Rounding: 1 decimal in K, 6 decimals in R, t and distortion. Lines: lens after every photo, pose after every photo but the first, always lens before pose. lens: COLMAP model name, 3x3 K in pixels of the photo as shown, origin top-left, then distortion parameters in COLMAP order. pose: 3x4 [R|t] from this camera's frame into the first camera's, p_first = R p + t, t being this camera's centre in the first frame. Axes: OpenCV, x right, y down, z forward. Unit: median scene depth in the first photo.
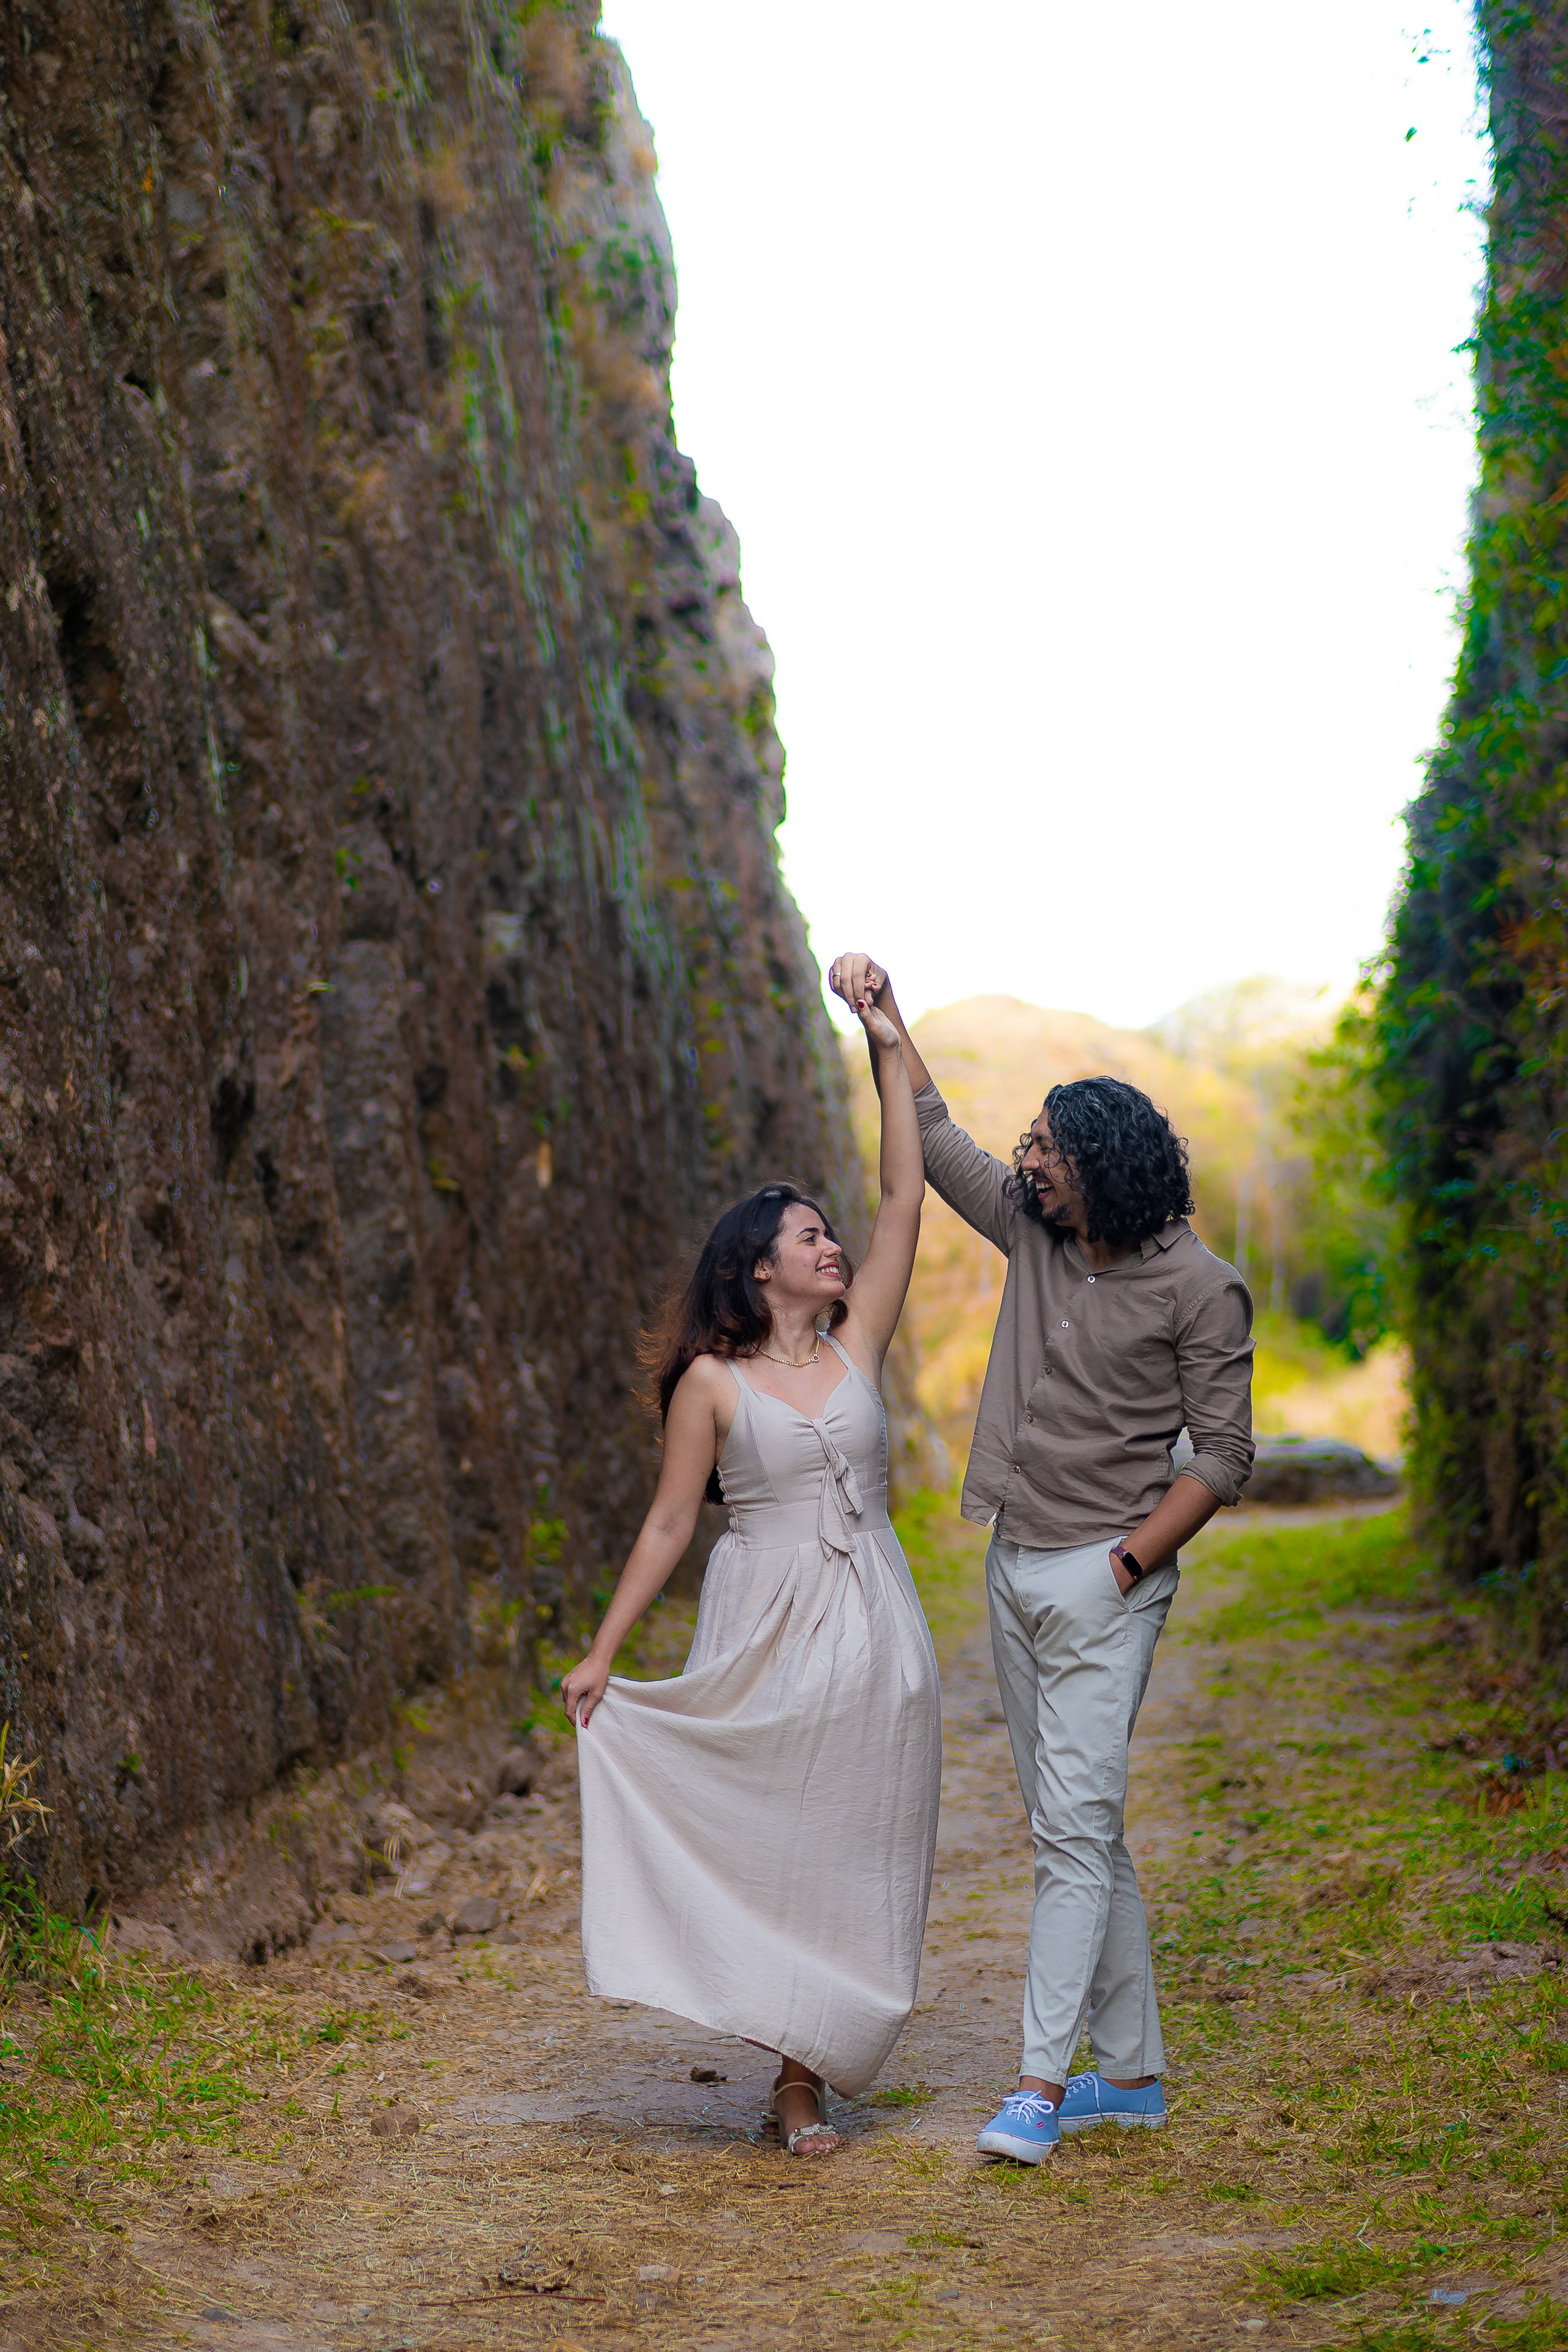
lens RADIAL K [[5450.6, 0, 784.0], [0, 5450.6, 1176.0], [0, 0, 1]] dist [-0.037622, 4.753436]
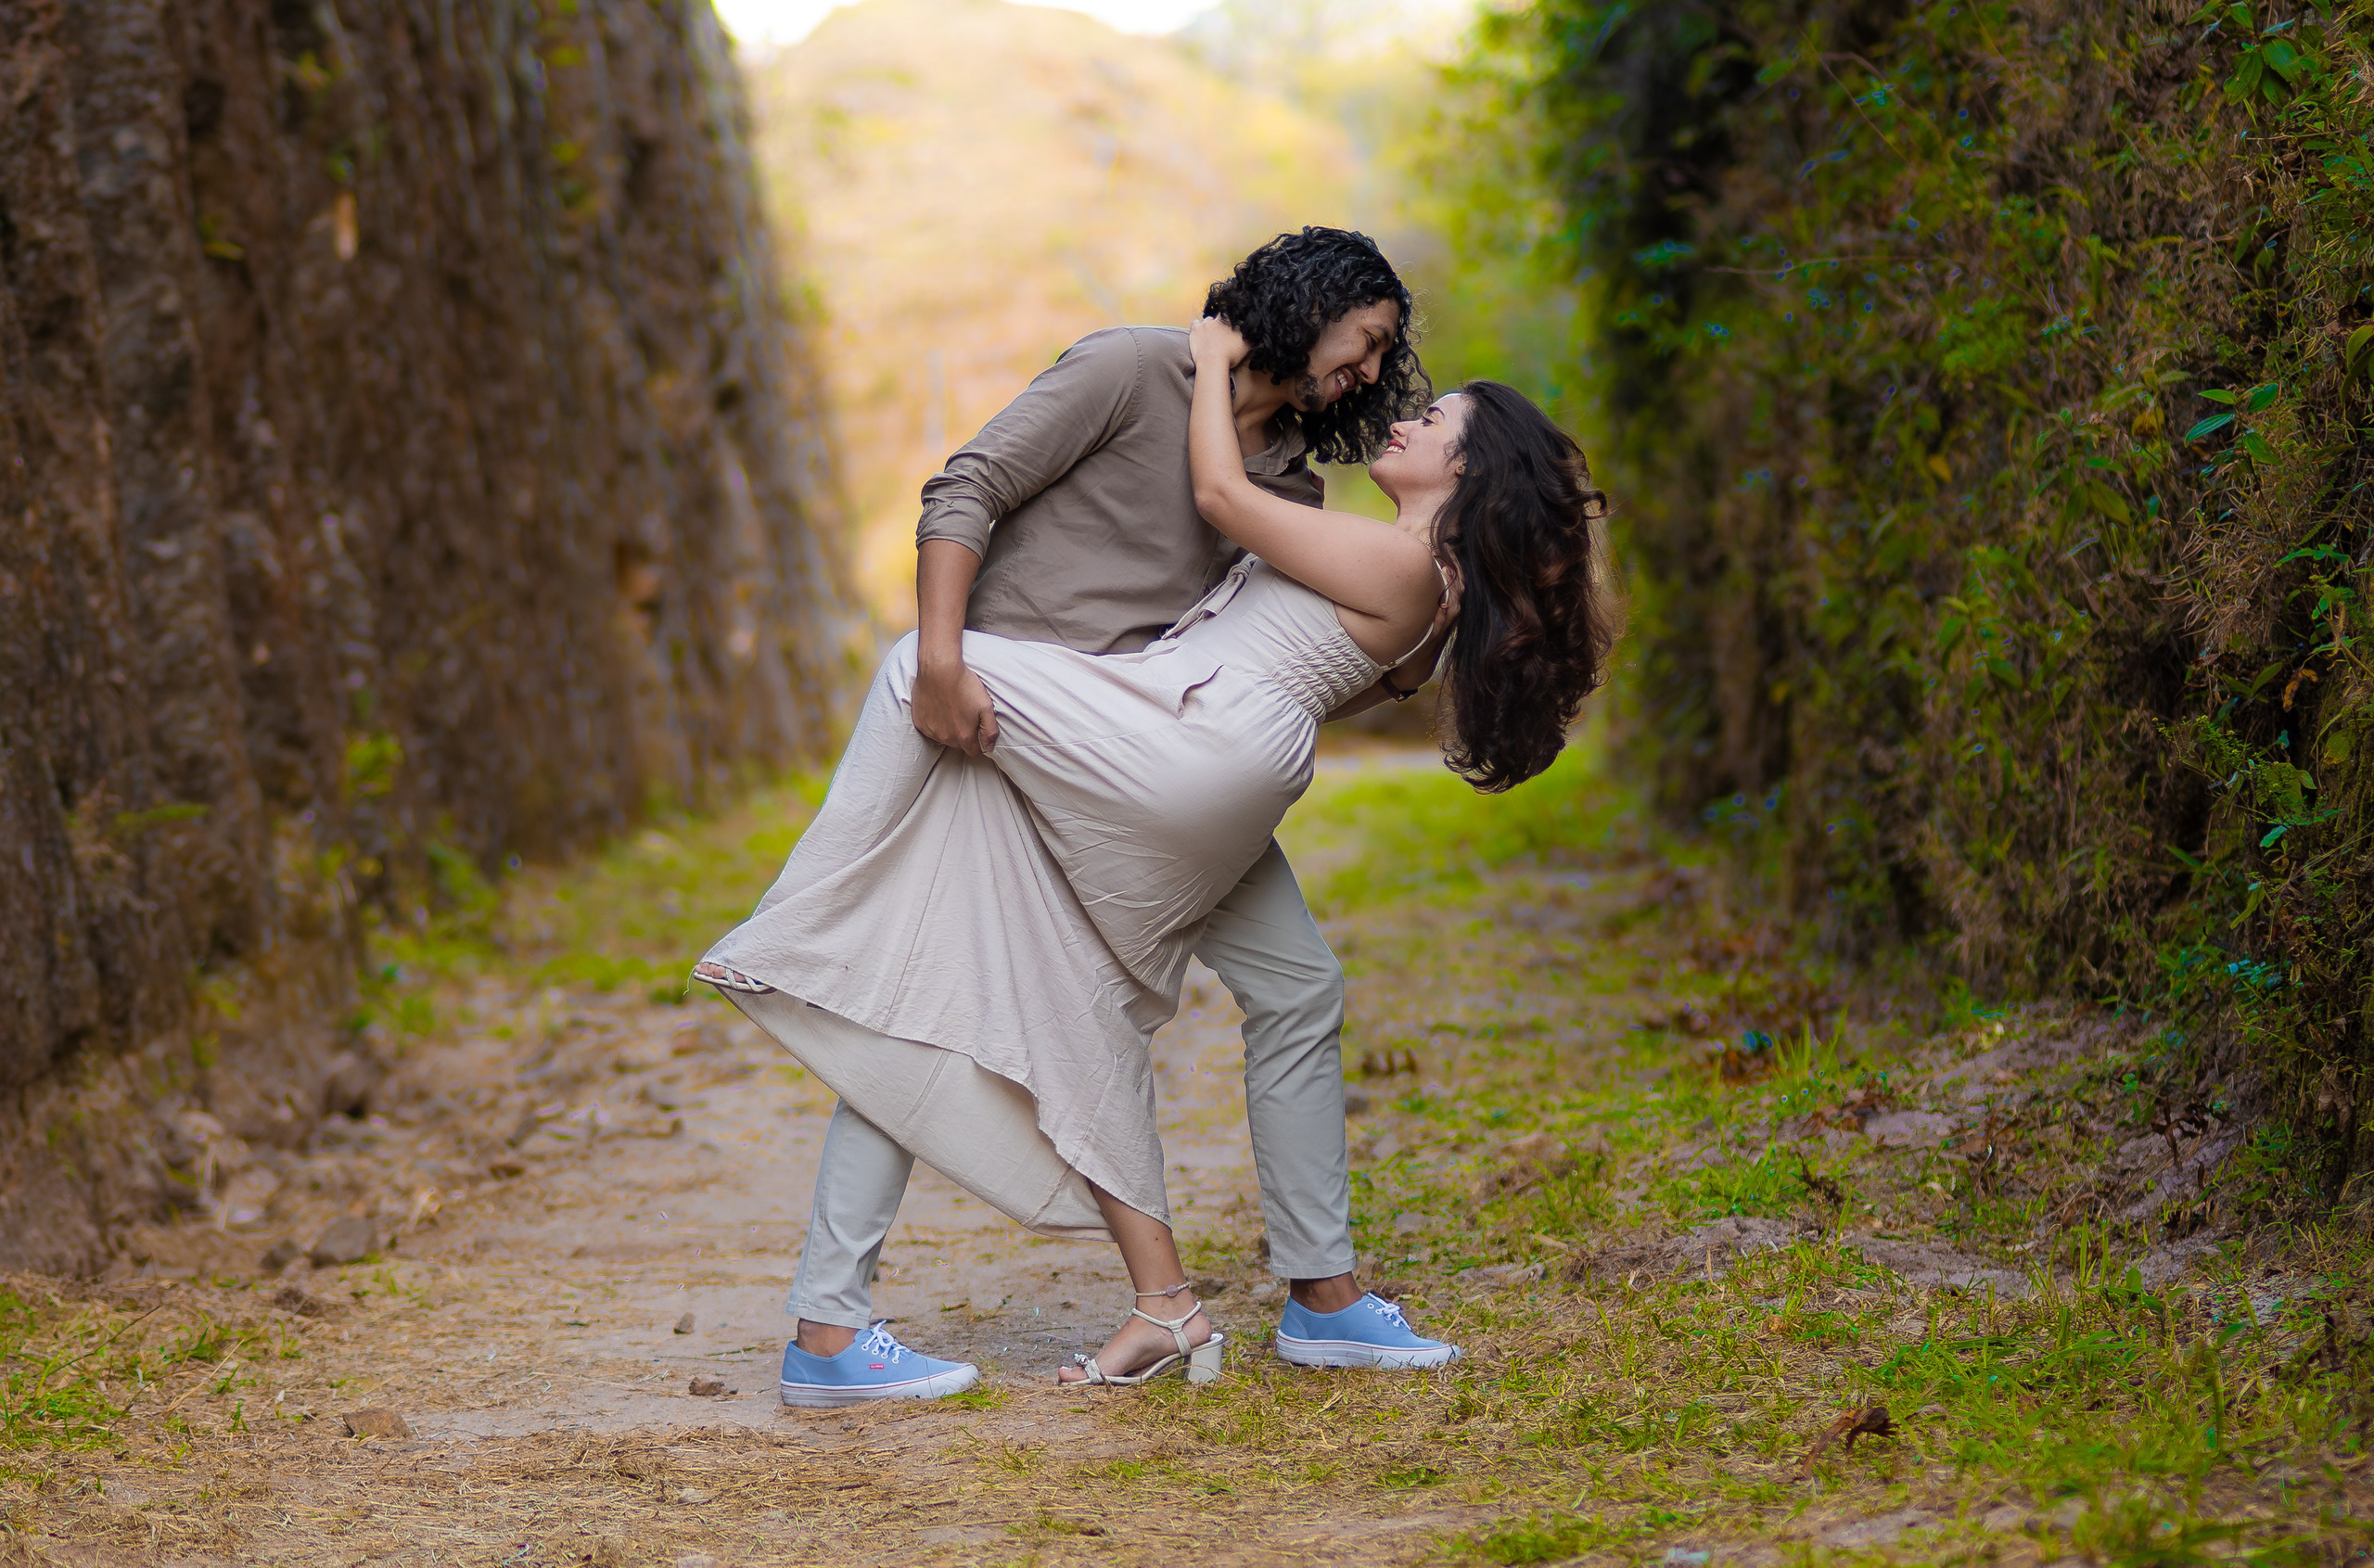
lens RADIAL K [[8763.4, 0, 1187.0], [0, 8763.4, 784.0], [0, 0, 1]] dist [-0.201201, -0.227872]
pose [[0.997478, -0.015951, 0.069154, -0.018832], [0.012005, 0.998296, 0.057106, 0.007772], [-0.069947, -0.056132, 0.995970, -0.126754]]
